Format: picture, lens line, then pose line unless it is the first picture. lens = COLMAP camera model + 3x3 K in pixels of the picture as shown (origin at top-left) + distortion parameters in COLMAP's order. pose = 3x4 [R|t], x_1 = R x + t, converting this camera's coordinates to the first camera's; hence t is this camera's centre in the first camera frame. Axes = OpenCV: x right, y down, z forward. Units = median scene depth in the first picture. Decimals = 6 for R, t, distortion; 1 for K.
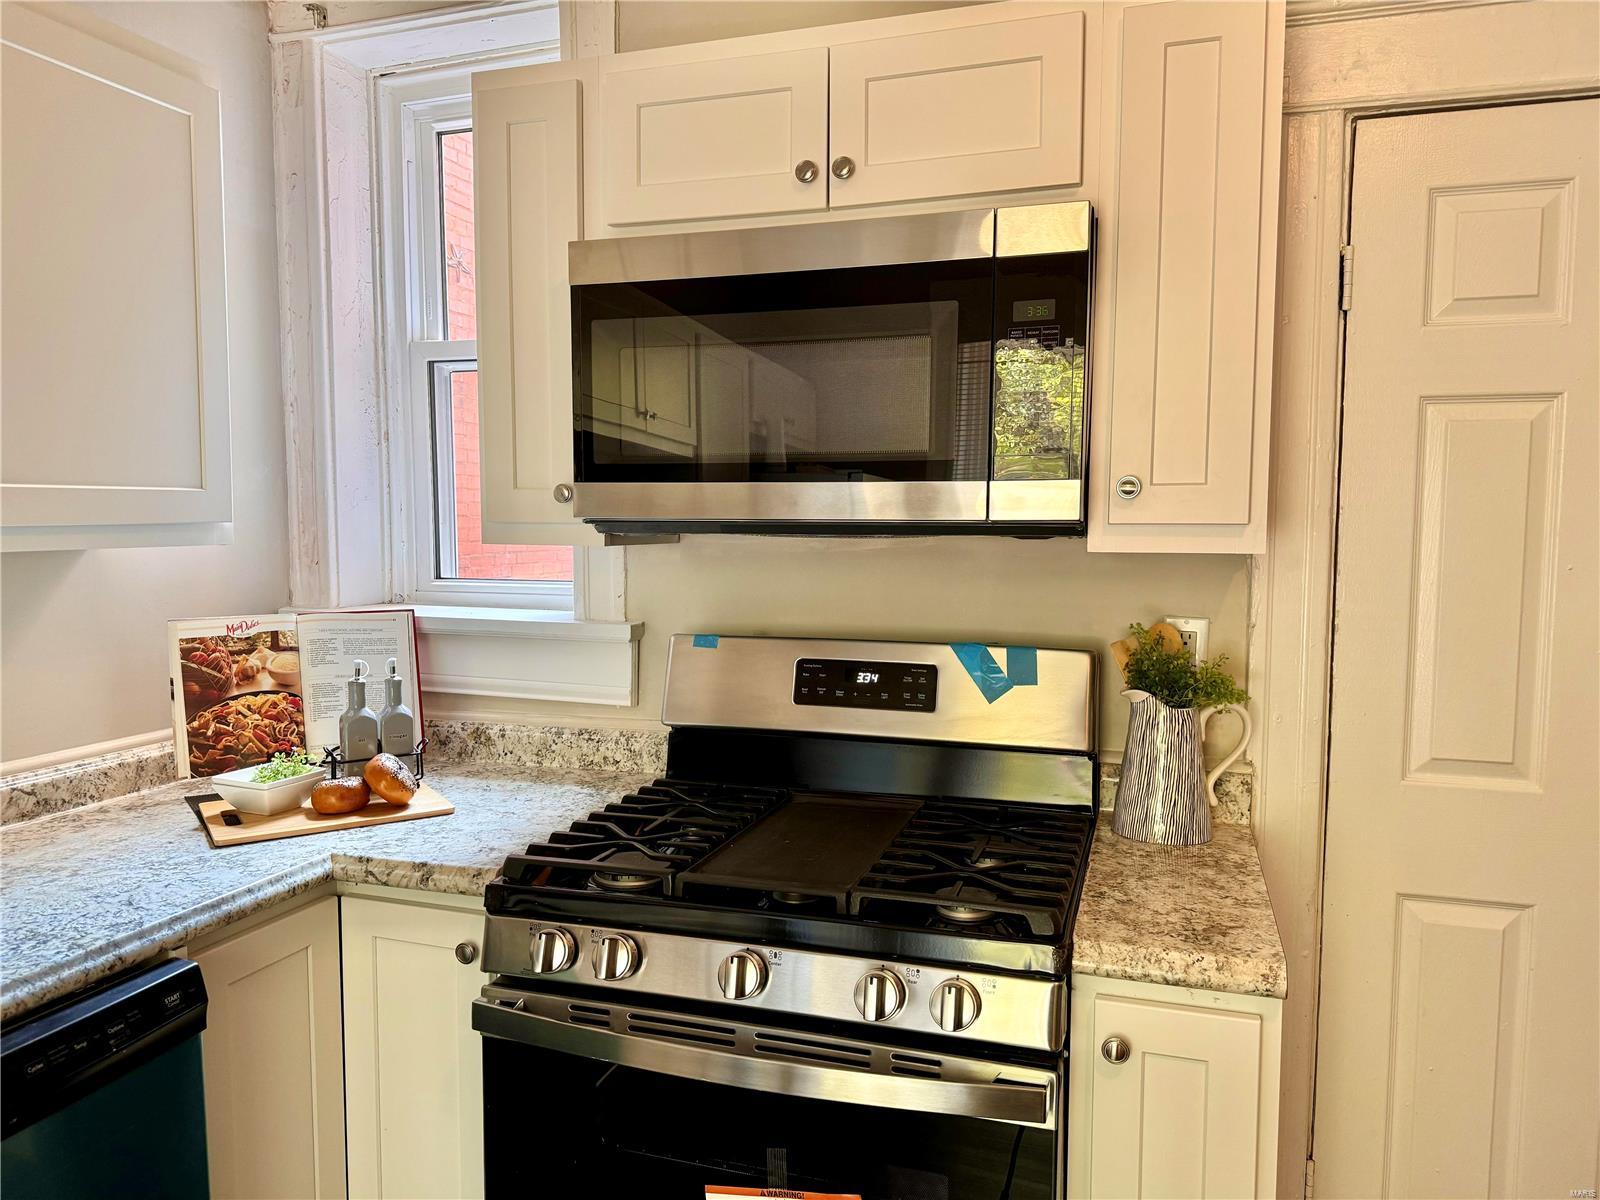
lens RADIAL K [[1130.0, 0, 797.9], [0, 1130.0, 611.6], [0, 0, 1]] dist [0.081487, -0.112772]
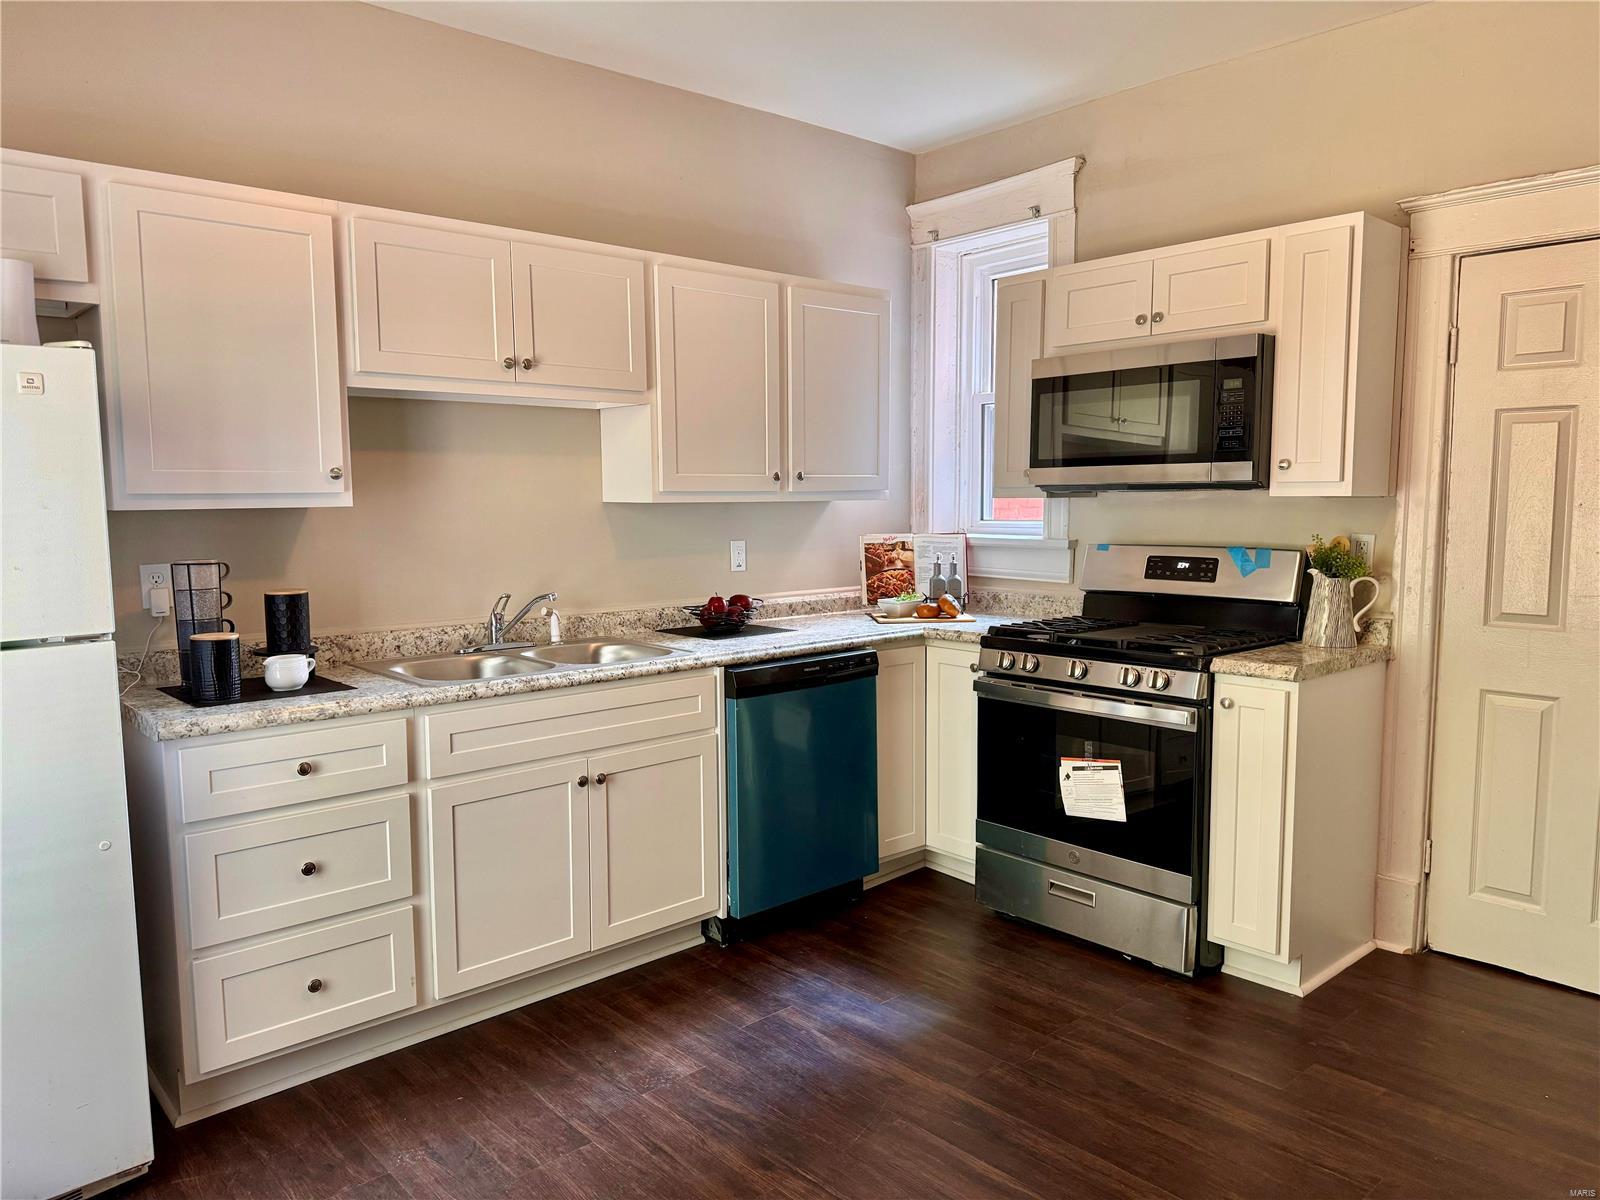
lens RADIAL K [[1123.9, 0, 800.0], [0, 1123.9, 600.0], [0, 0, 1]] dist [0.082238, -0.107453]
pose [[0.871539, 0.035800, -0.489017, 0.435188], [-0.031633, 0.999359, 0.016784, 0.104920], [0.489304, 0.000842, 0.872113, -0.994634]]
